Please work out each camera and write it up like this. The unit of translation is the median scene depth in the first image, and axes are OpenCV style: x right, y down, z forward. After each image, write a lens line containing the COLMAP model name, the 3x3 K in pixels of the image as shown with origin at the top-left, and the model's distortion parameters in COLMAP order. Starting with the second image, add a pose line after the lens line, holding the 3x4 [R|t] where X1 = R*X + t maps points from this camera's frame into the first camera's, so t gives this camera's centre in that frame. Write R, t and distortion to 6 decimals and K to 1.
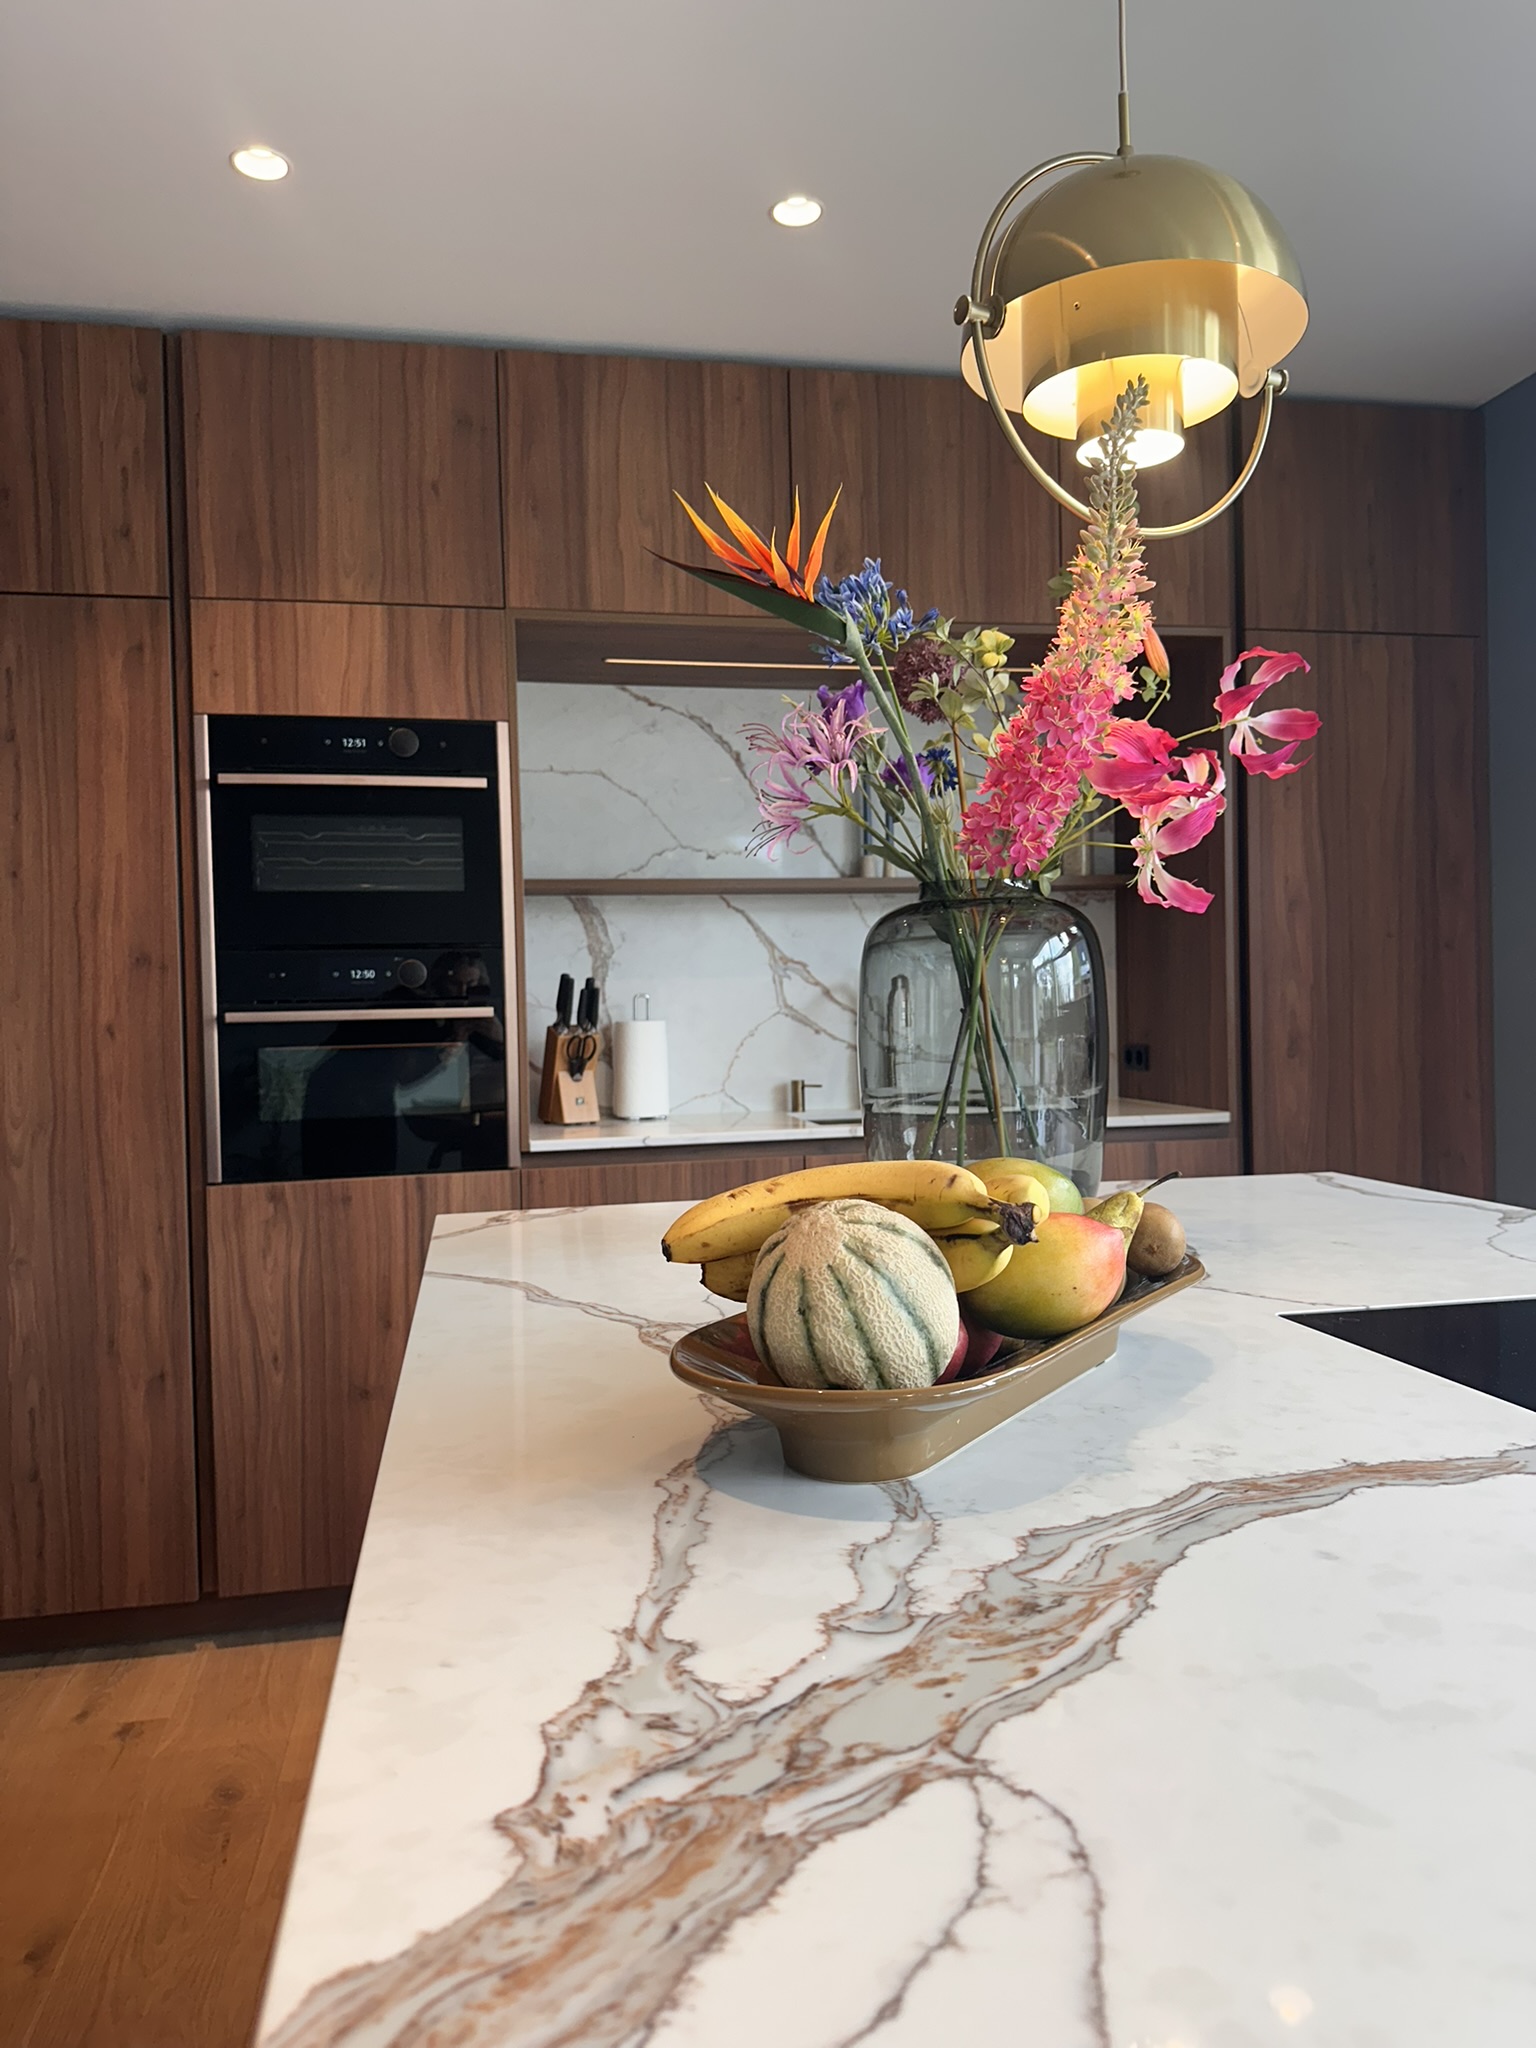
lens RADIAL K [[1431.5, 0, 772.4], [0, 1431.5, 1025.1], [0, 0, 1]] dist [0.153541, -0.310206]
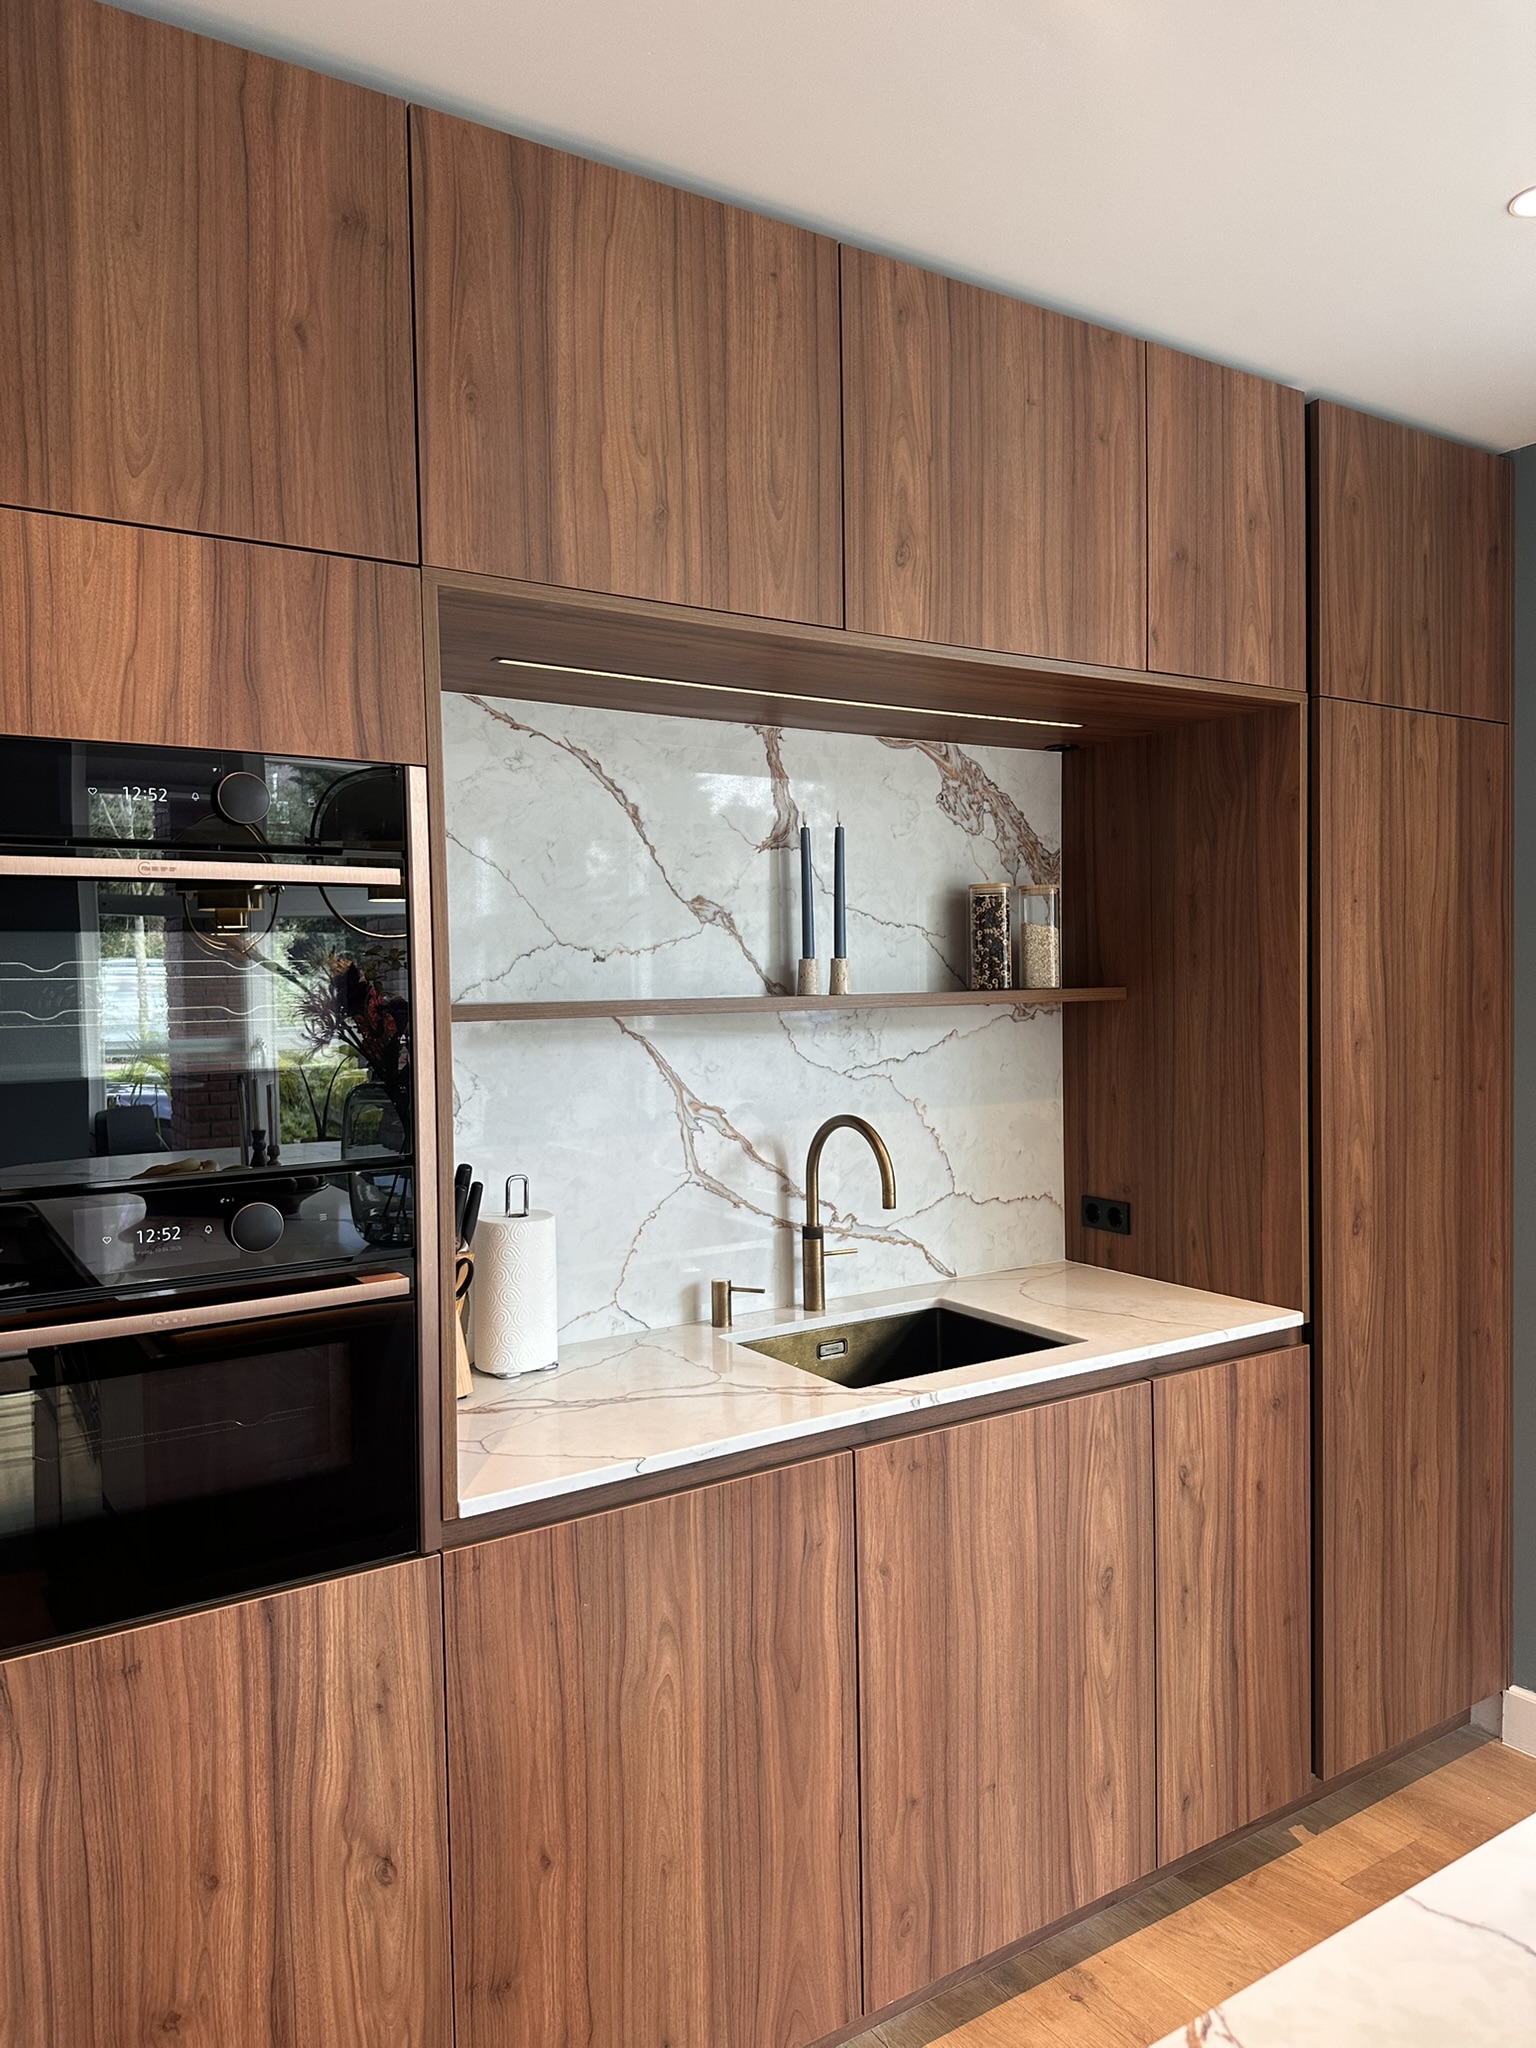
lens RADIAL K [[1385.3, 0, 734.2], [0, 1385.3, 1024.4], [0, 0, 1]] dist [0.027895, -0.036753]
pose [[0.936132, -0.004149, 0.351624, -0.267889], [-0.000709, 0.999906, 0.013685, -0.119782], [-0.351648, -0.013061, 0.936041, 0.461155]]
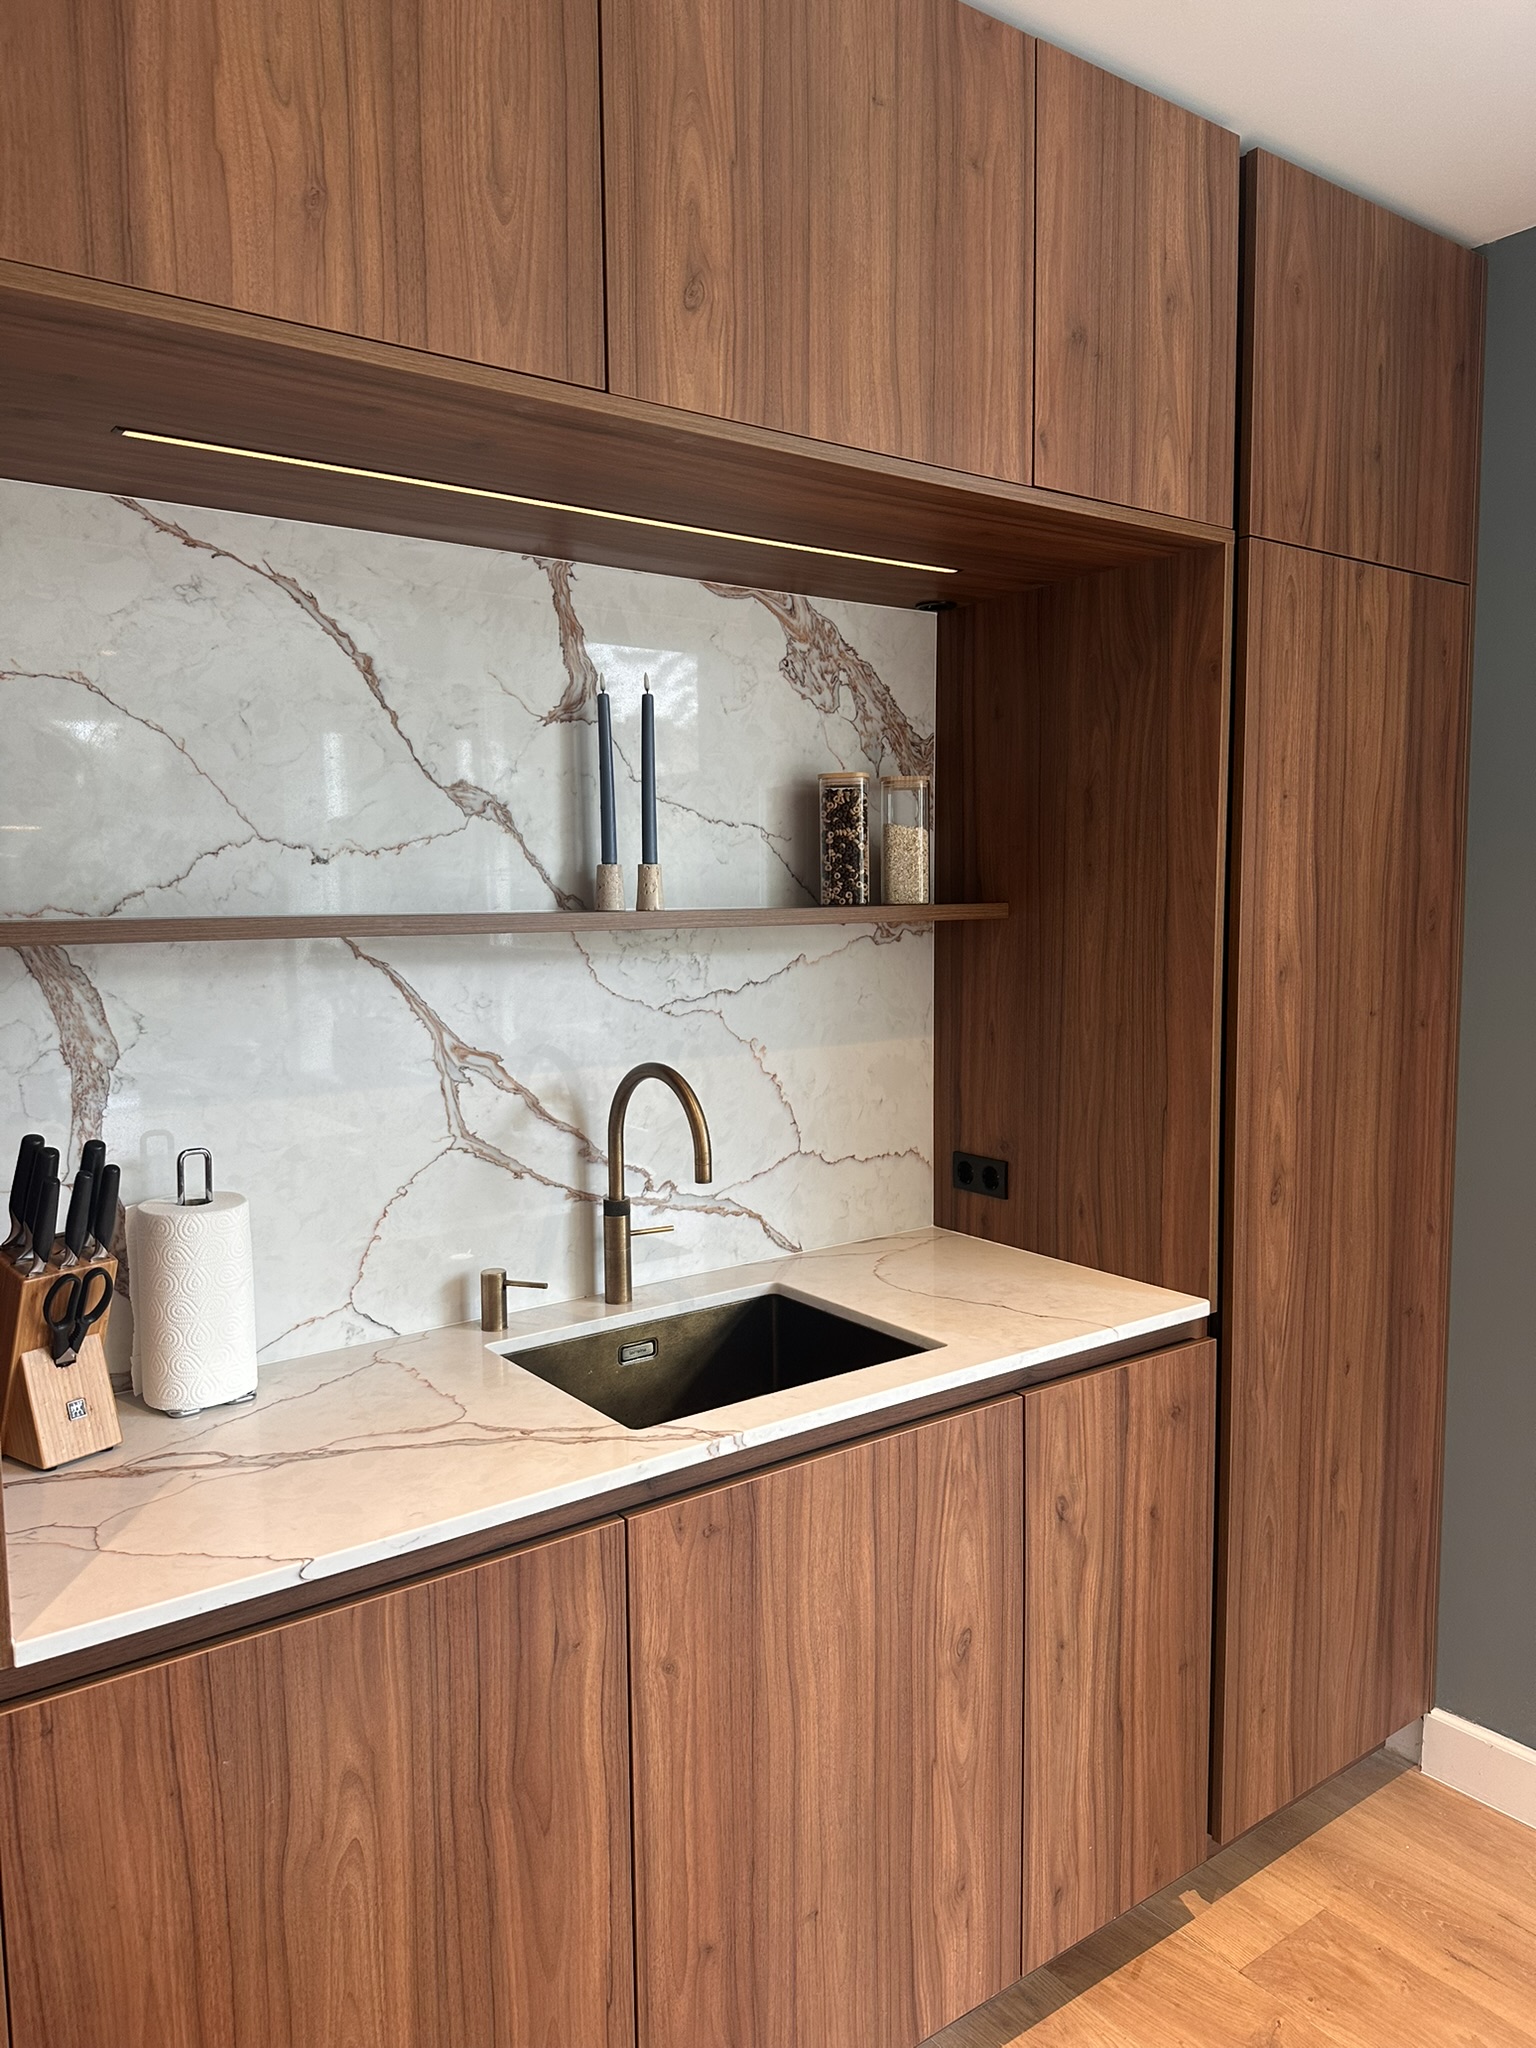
lens RADIAL K [[1405.7, 0, 735.6], [0, 1405.7, 1024.0], [0, 0, 1]] dist [0.029167, -0.037722]
pose [[0.912491, -0.025782, 0.408283, -0.146224], [-0.004730, 0.997281, 0.073547, -0.121830], [-0.409069, -0.069042, 0.909888, 0.596129]]
